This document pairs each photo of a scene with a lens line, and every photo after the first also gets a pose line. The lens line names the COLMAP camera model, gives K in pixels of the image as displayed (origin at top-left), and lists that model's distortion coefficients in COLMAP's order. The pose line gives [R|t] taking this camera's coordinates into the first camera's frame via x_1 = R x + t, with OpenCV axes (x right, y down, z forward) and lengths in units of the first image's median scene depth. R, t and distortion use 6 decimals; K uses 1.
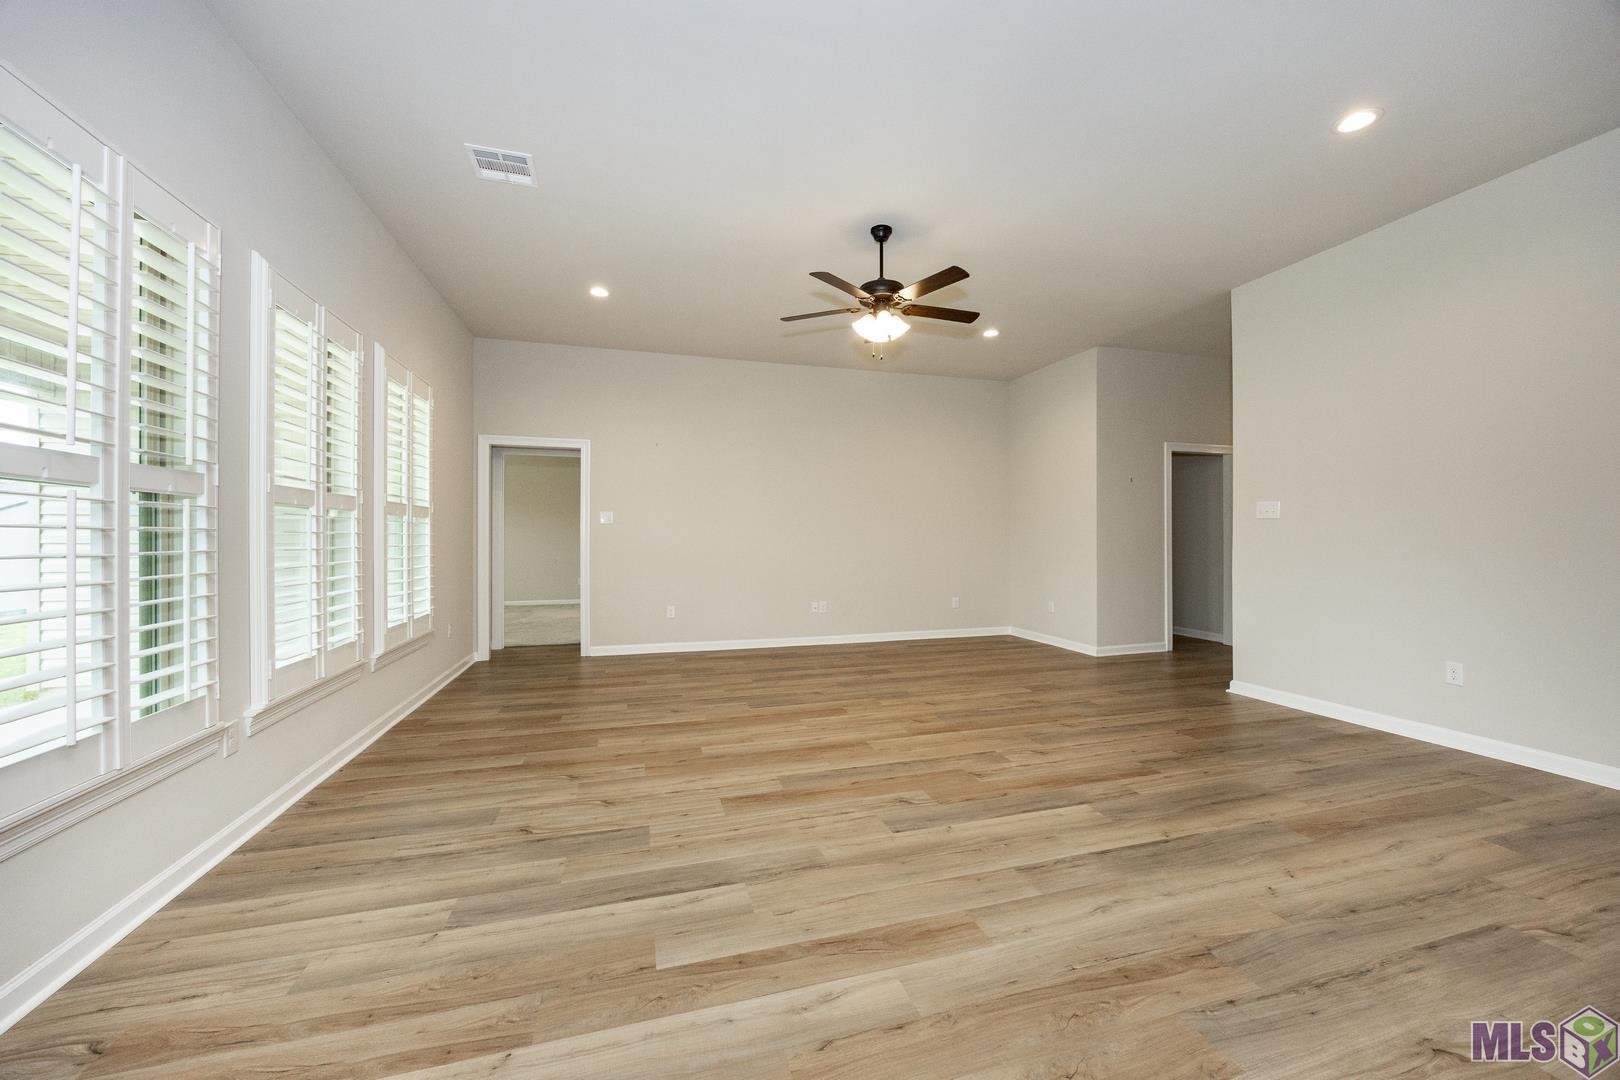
lens RADIAL K [[620.6, 0, 815.5], [0, 620.6, 543.4], [0, 0, 1]] dist [-0.006040, 0.000269]
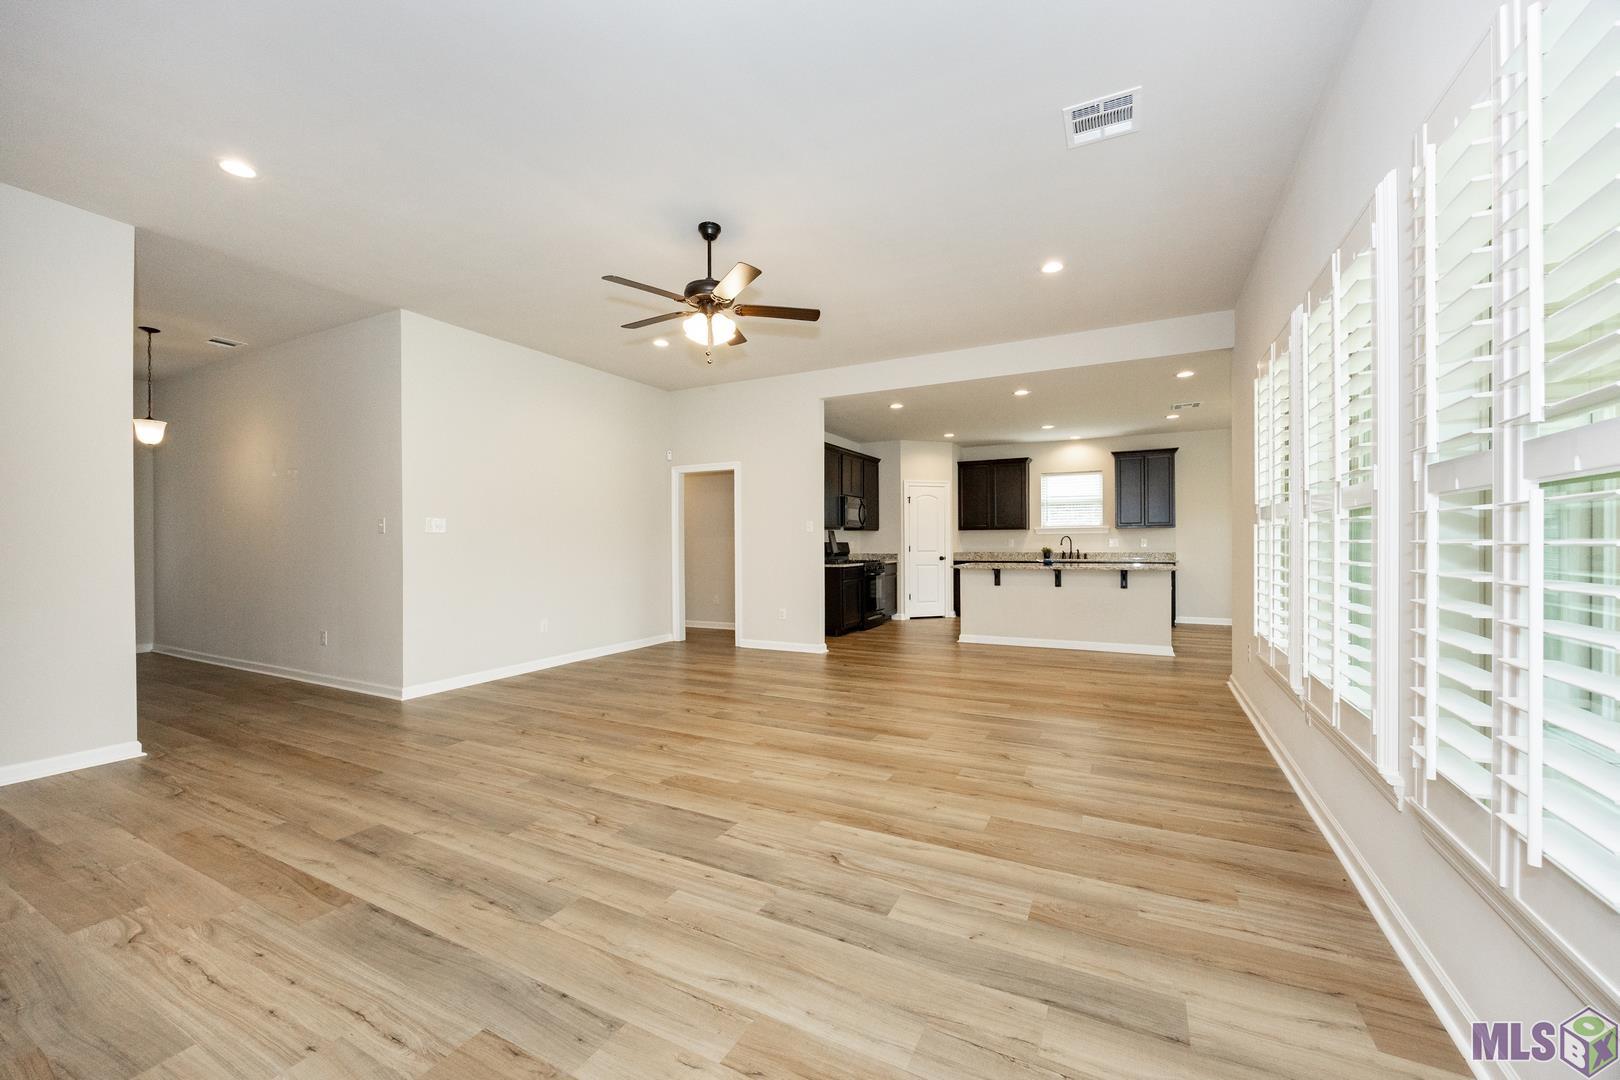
lens RADIAL K [[620.6, 0, 815.5], [0, 620.6, 543.4], [0, 0, 1]] dist [-0.006040, 0.000269]
pose [[-0.725805, 0.007064, 0.687864, -0.702379], [0.015744, 0.999856, 0.006344, -0.023127], [-0.687720, 0.015434, -0.725812, 1.648229]]
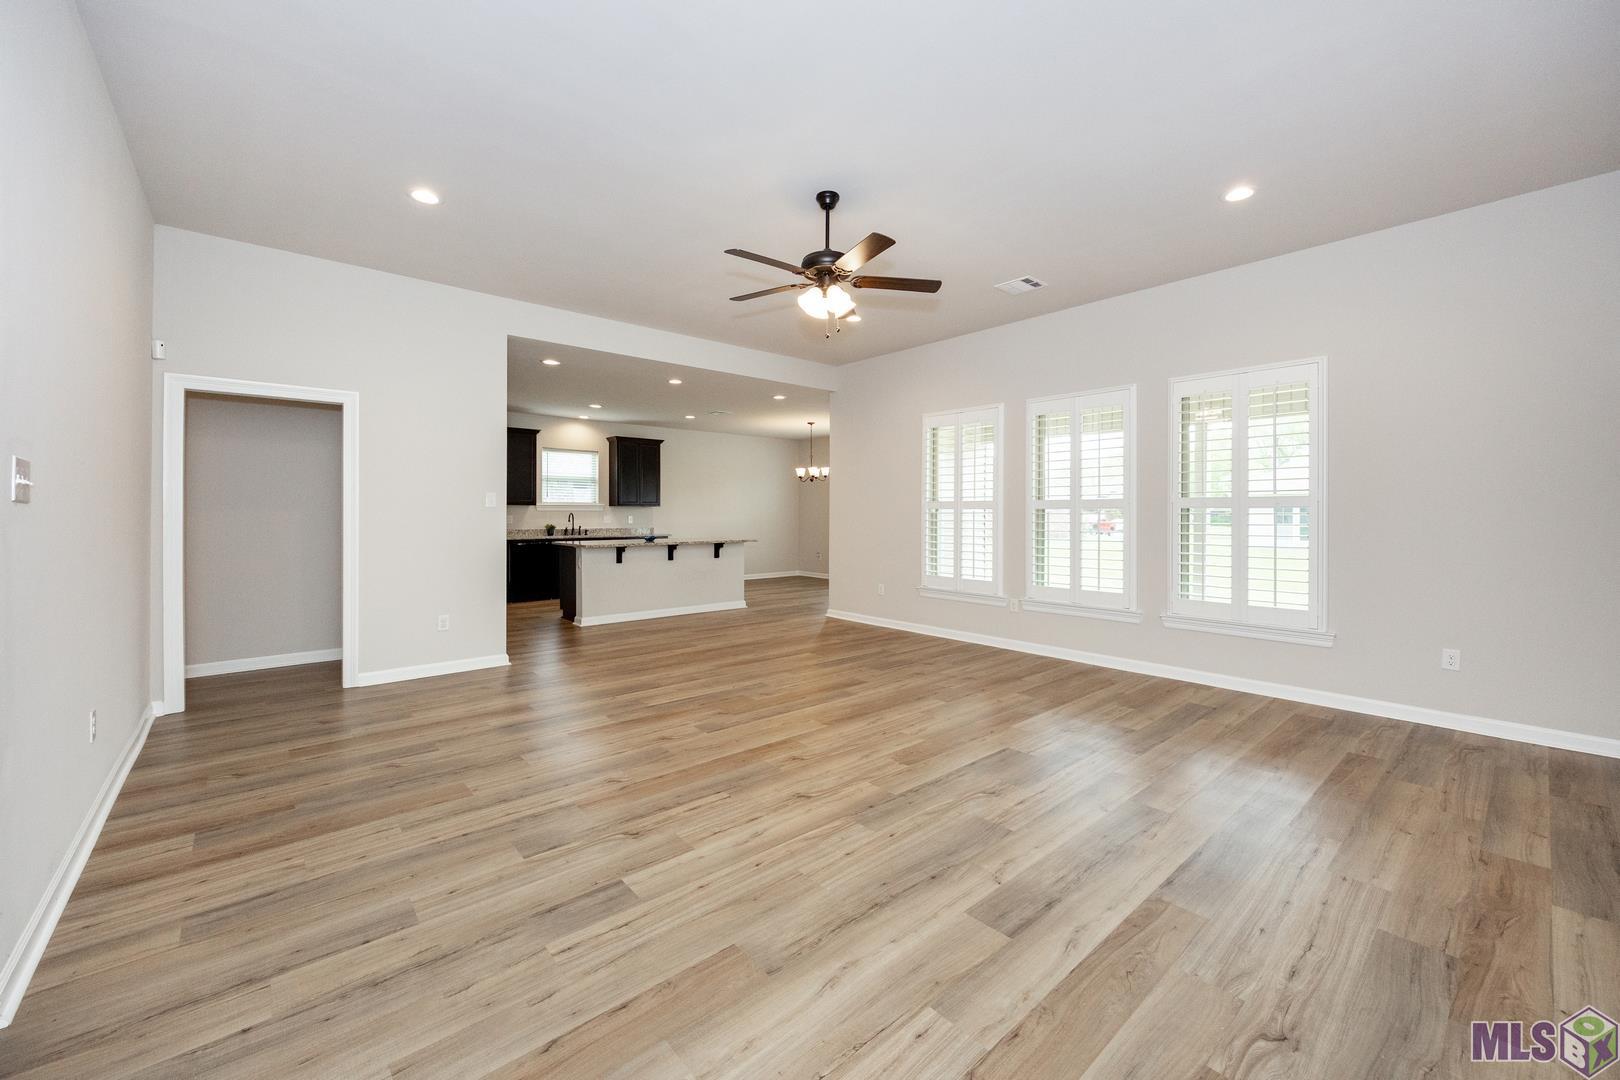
lens RADIAL K [[639.5, 0, 815.5], [0, 639.5, 514.6], [0, 0, 1]] dist [-0.000494, -0.000099]
pose [[-0.907225, 0.002973, -0.420635, 0.542051], [-0.002081, 0.999931, 0.011556, -0.047278], [0.420641, 0.011359, -0.907156, 1.926781]]
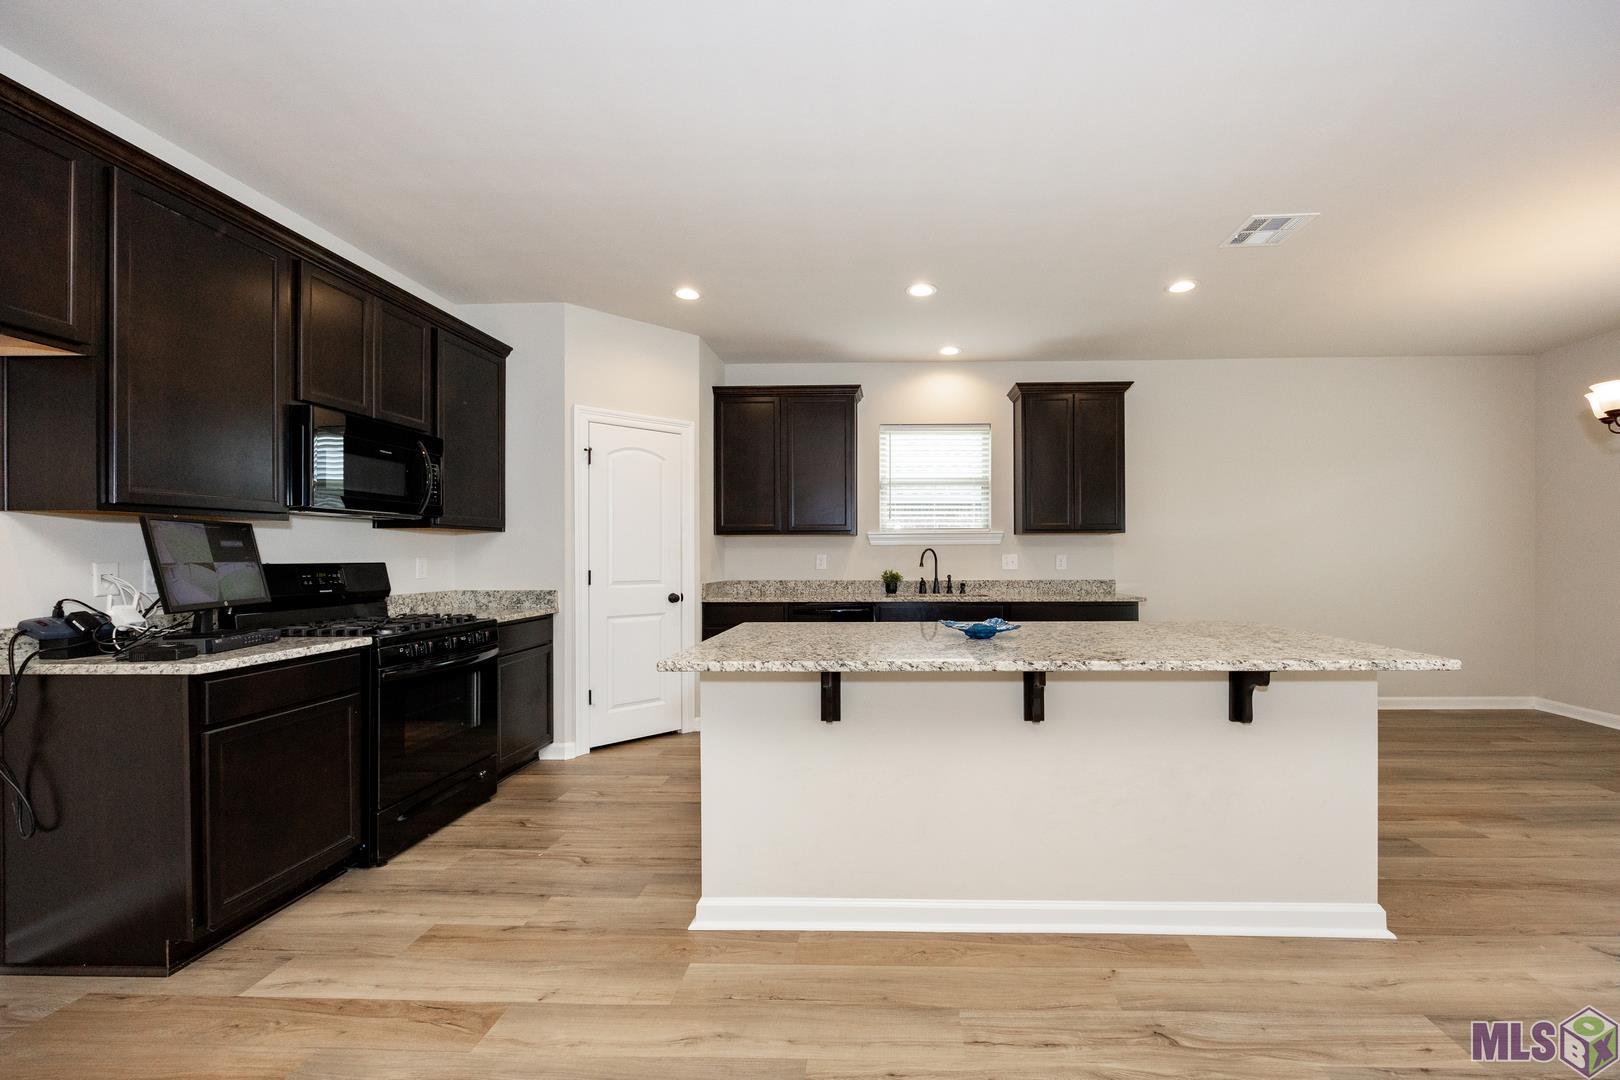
lens RADIAL K [[643.5, 0, 870.7], [0, 643.5, 547.3], [0, 0, 1]] dist [-0.000360, -0.000043]
pose [[-0.950285, 0.009081, 0.311250, 0.029681], [0.009763, 0.999952, 0.000633, -0.025468], [-0.311229, 0.003640, -0.950328, 0.338986]]
